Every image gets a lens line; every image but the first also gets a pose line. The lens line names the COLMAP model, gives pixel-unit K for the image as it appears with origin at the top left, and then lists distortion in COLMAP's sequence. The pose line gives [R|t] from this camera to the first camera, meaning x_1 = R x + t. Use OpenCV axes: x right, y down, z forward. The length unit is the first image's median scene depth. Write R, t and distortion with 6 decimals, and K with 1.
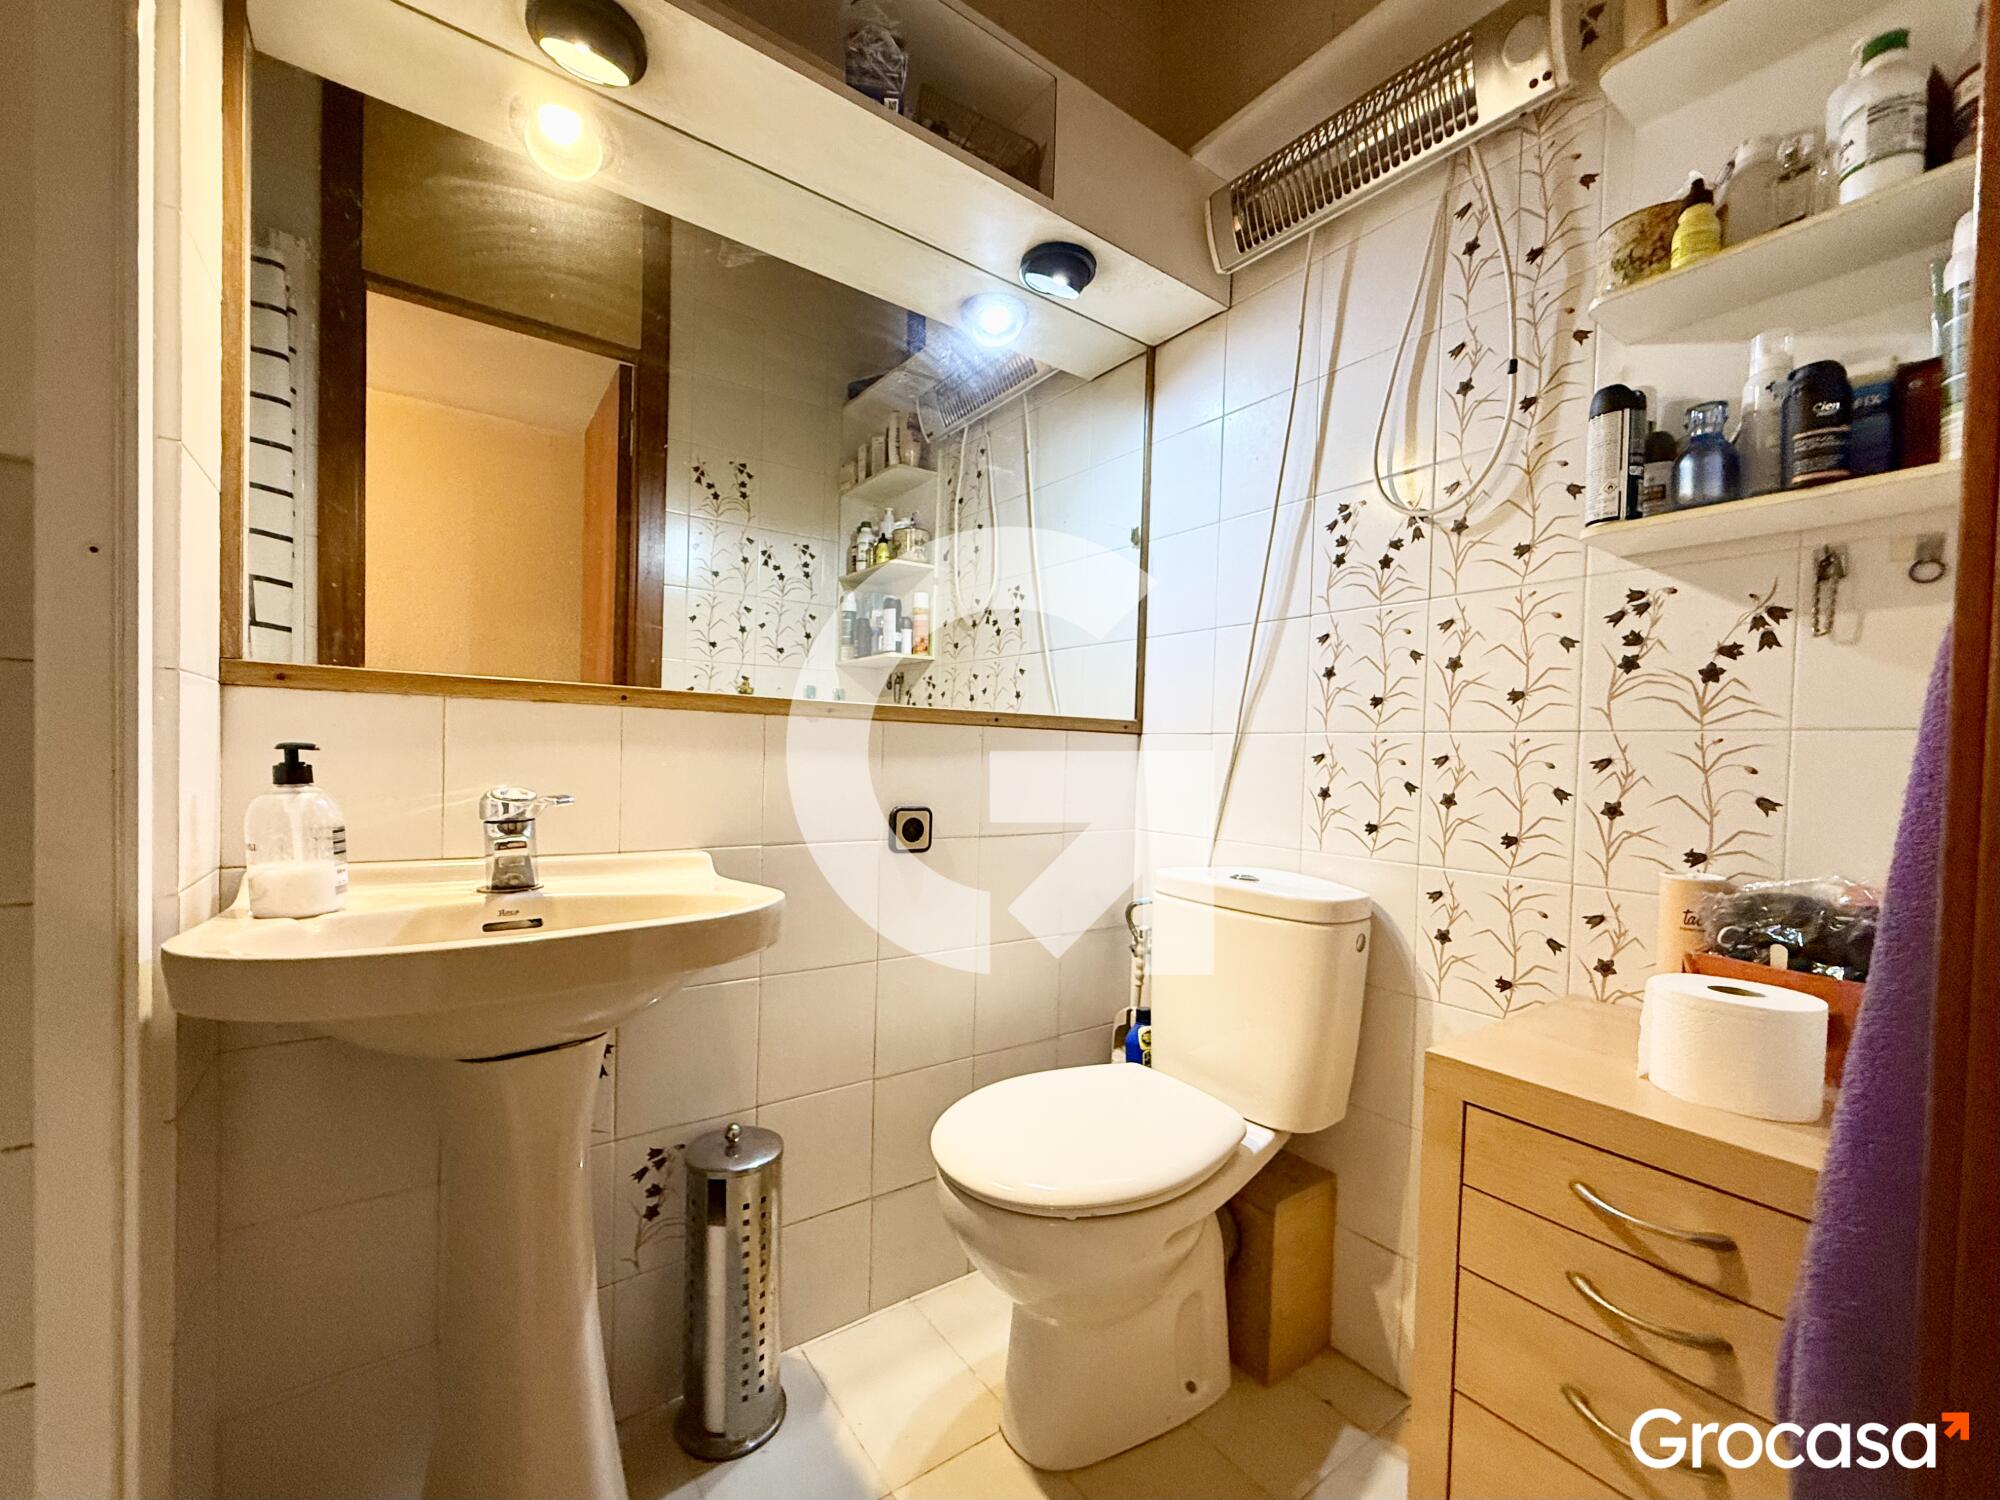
lens RADIAL K [[808.5, 0, 995.3], [0, 808.5, 772.5], [0, 0, 1]] dist [0.002150, -0.000157]
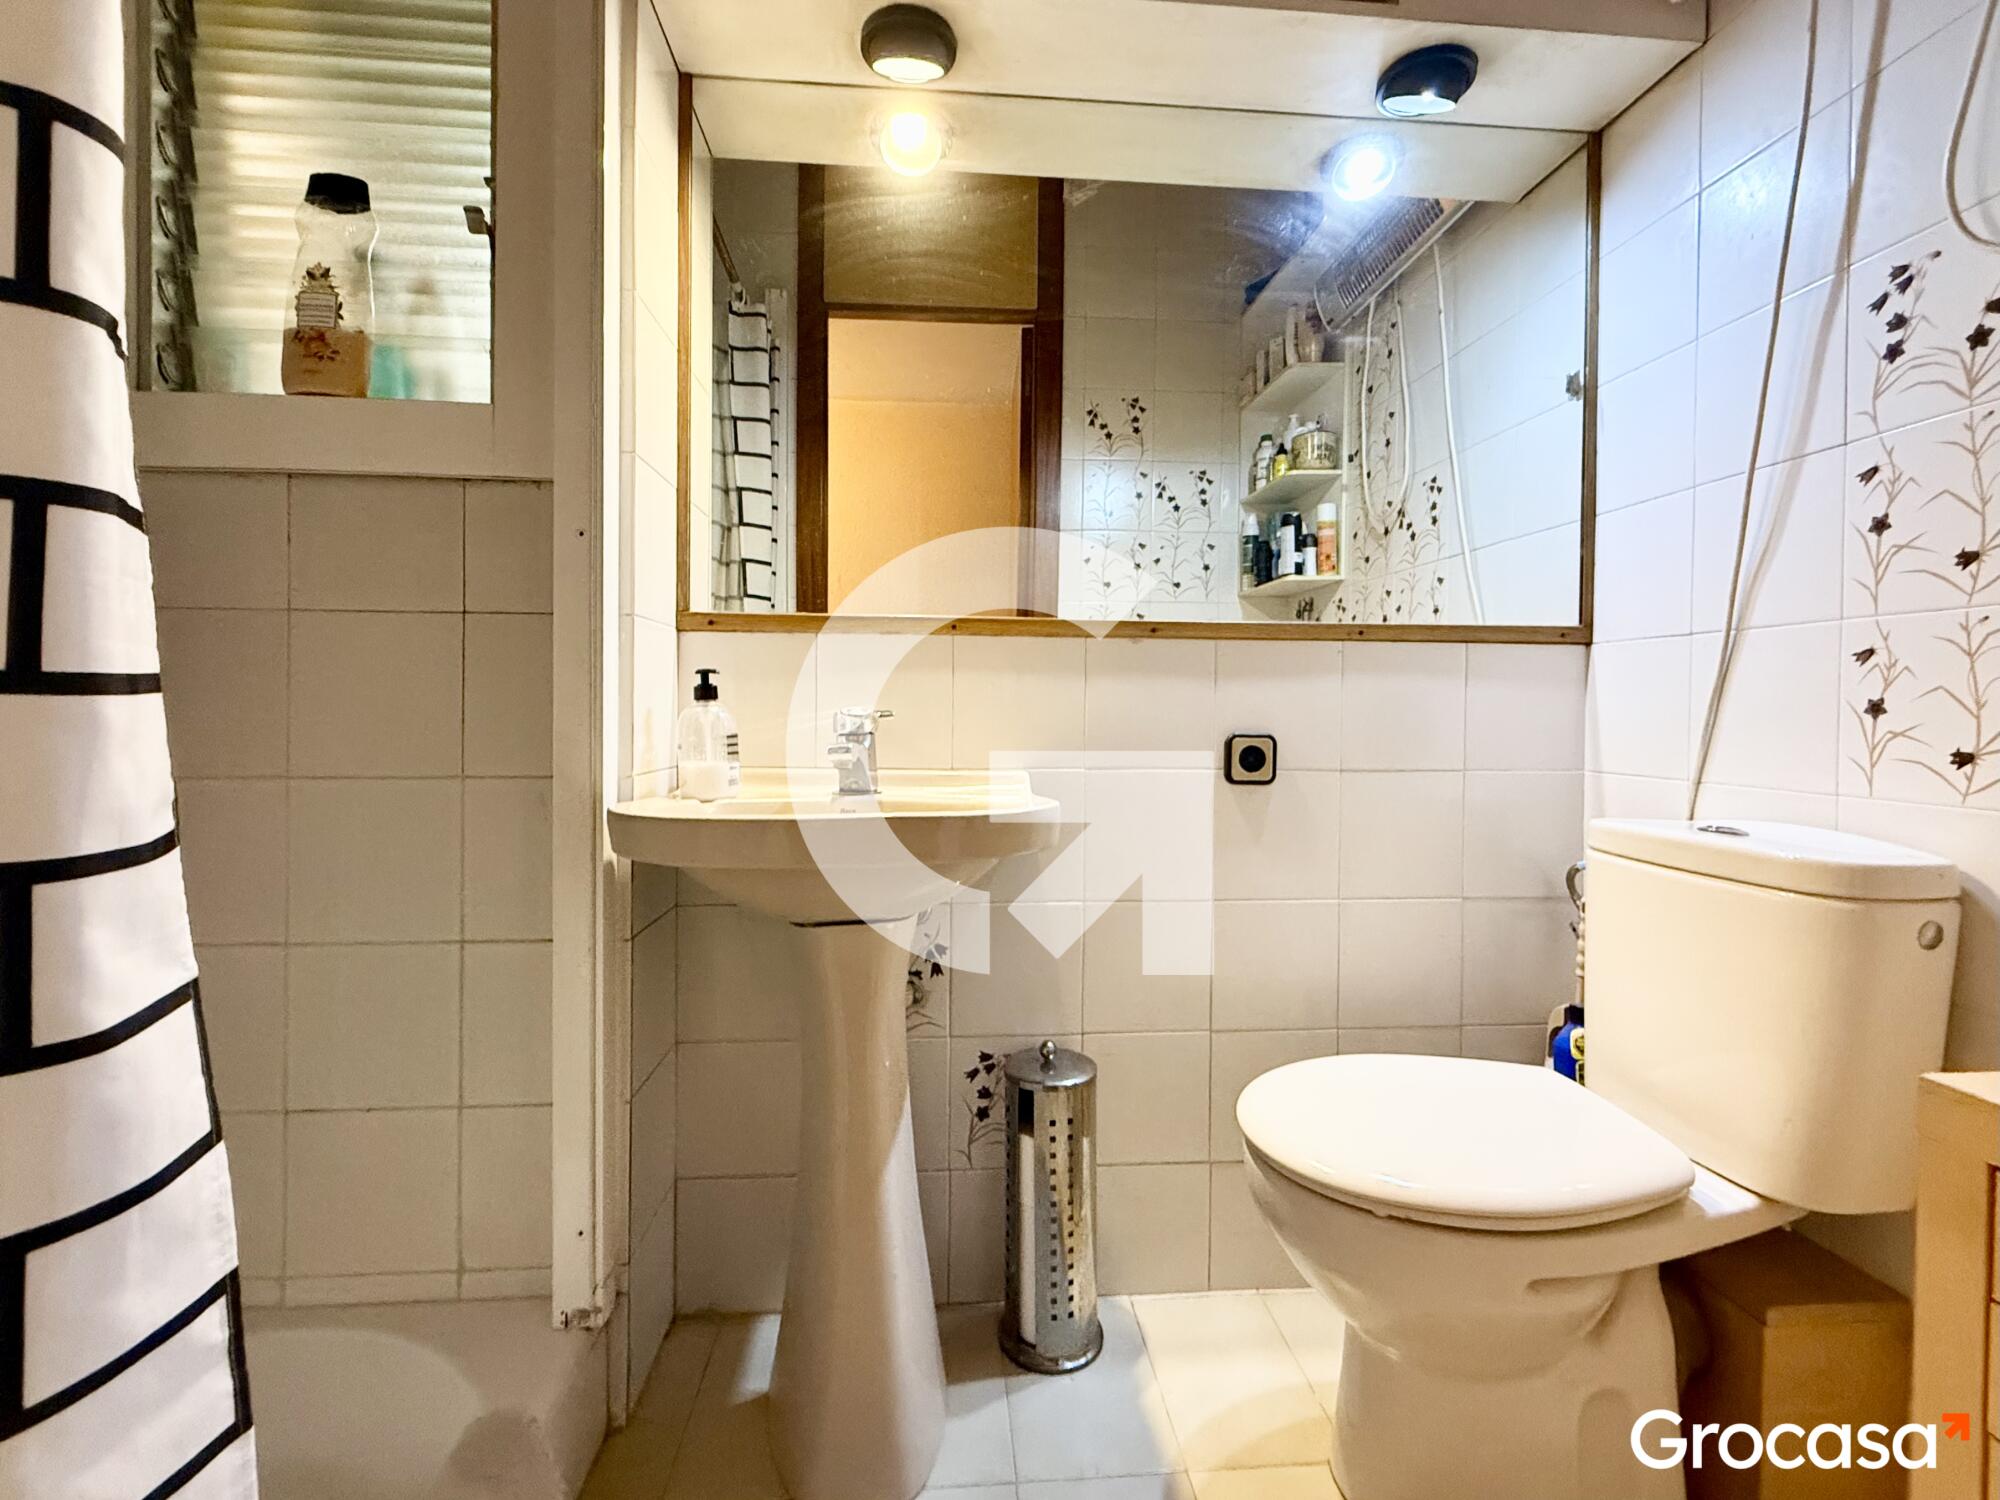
lens RADIAL K [[886.2, 0, 1002.6], [0, 886.2, 713.8], [0, 0, 1]] dist [-0.000635, 0.001817]
pose [[0.854599, -0.017013, -0.519009, 0.172250], [0.004387, 0.999664, -0.025546, 0.045066], [0.519270, 0.019555, 0.854387, 0.015113]]
